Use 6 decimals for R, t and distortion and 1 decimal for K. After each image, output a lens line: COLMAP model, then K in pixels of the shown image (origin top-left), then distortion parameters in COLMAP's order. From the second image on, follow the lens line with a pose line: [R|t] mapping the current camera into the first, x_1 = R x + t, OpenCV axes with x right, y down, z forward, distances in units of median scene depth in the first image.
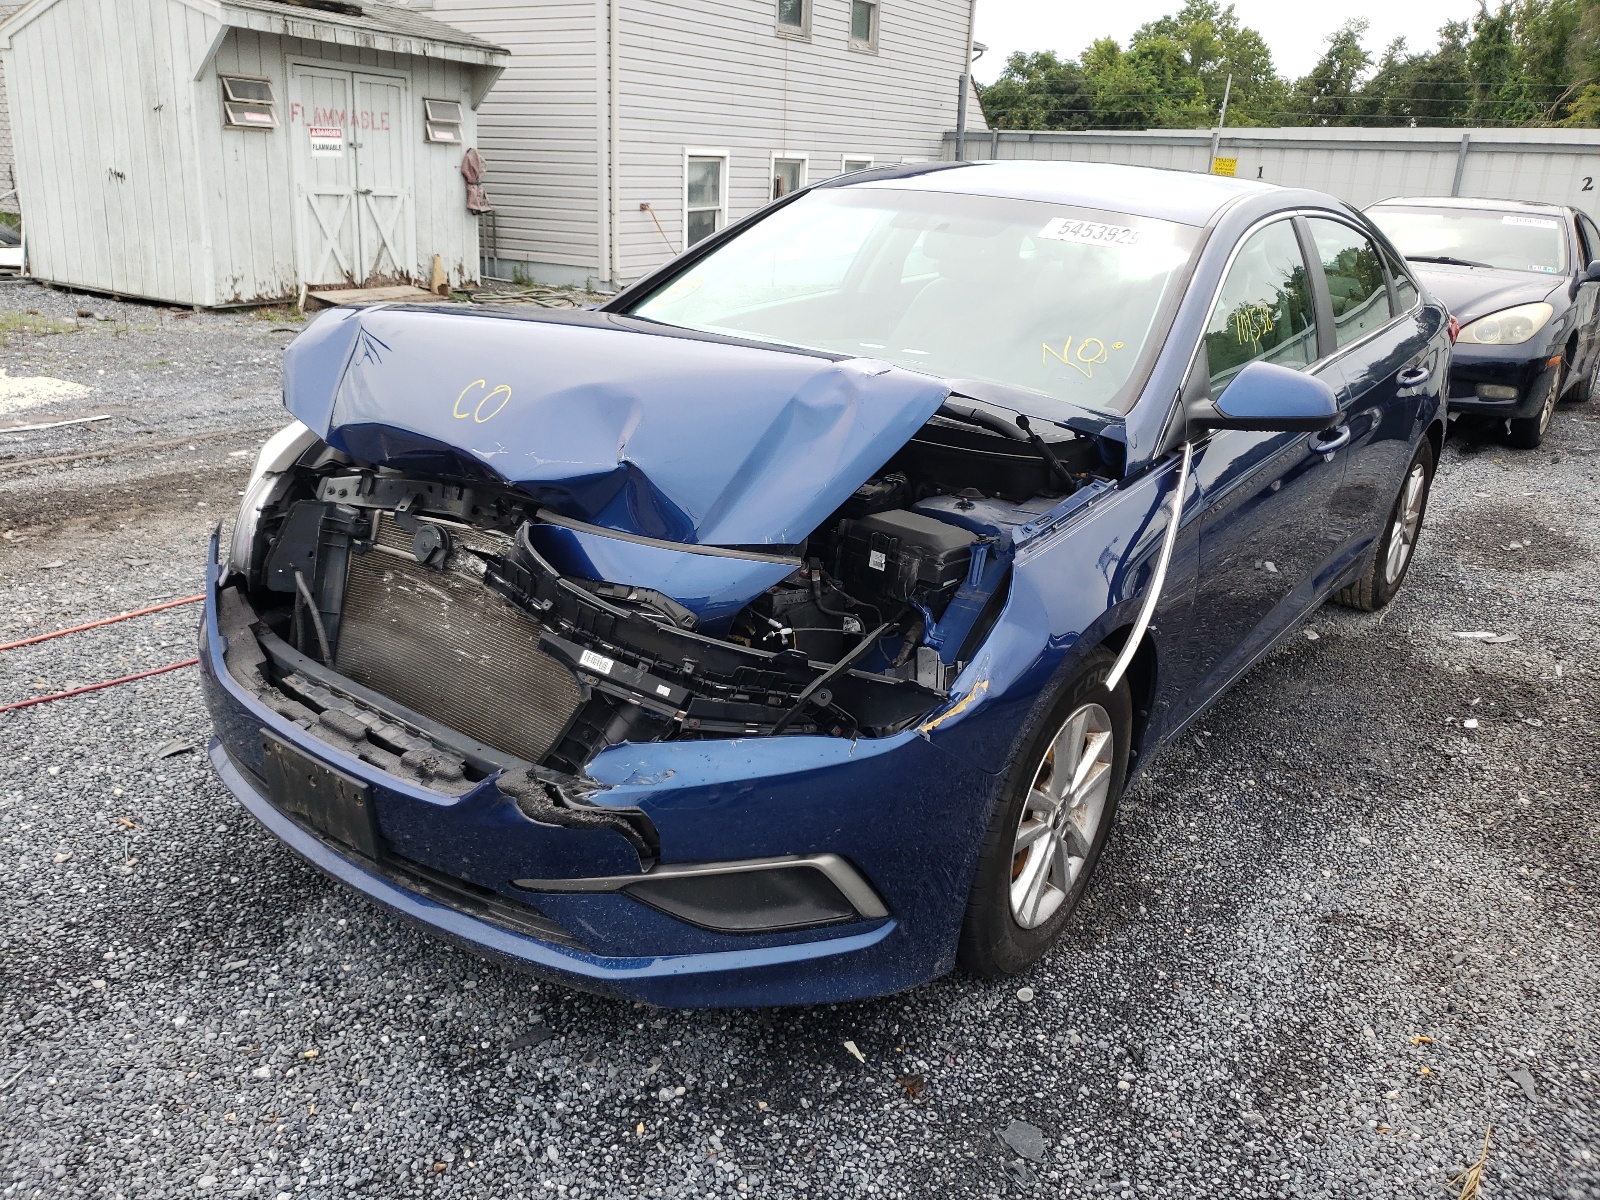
lens RADIAL K [[1249.4, 0, 891.5], [0, 1249.4, 545.6], [0, 0, 1]] dist [0.007949, 0.000412]
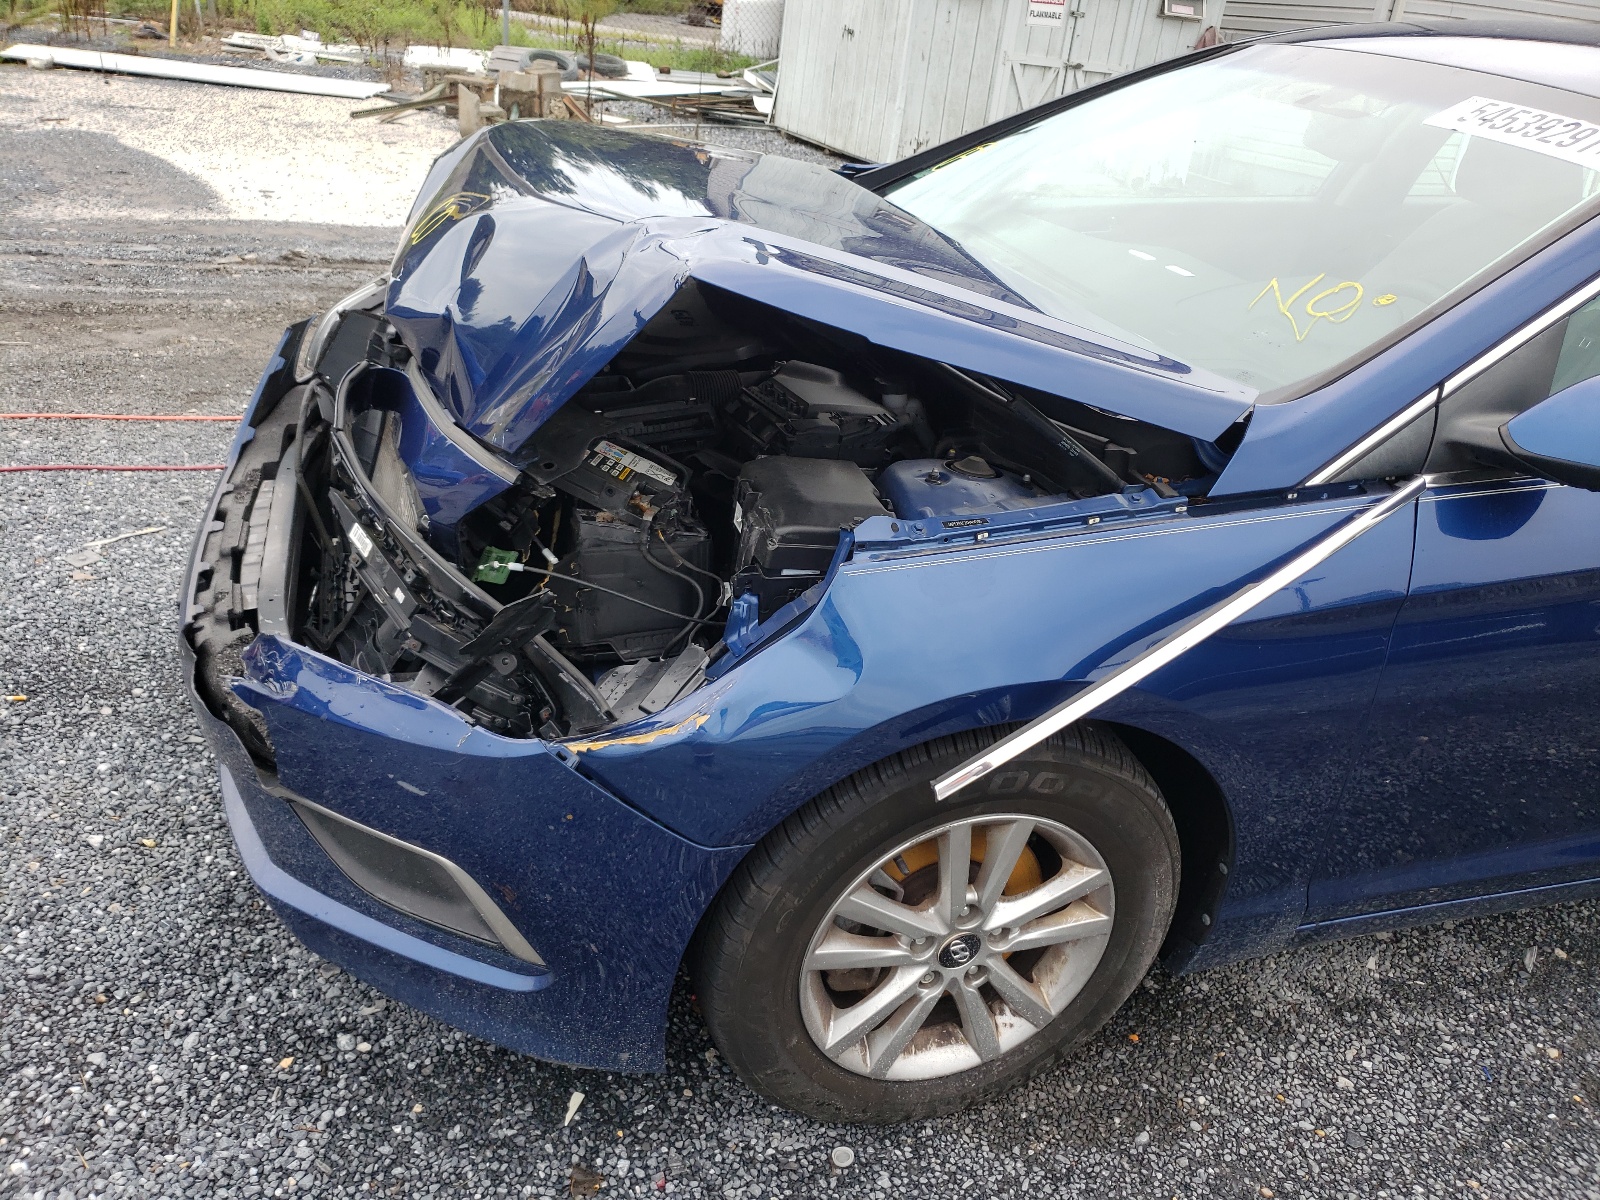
lens RADIAL K [[1308.5, 0, 800.0], [0, 1308.5, 600.0], [0, 0, 1]] dist [0.009521, 0.012257]
pose [[0.795179, 0.286304, -0.534529, 0.395812], [-0.233581, 0.958114, 0.165703, -0.068303], [0.559581, -0.006908, 0.828747, 0.356041]]
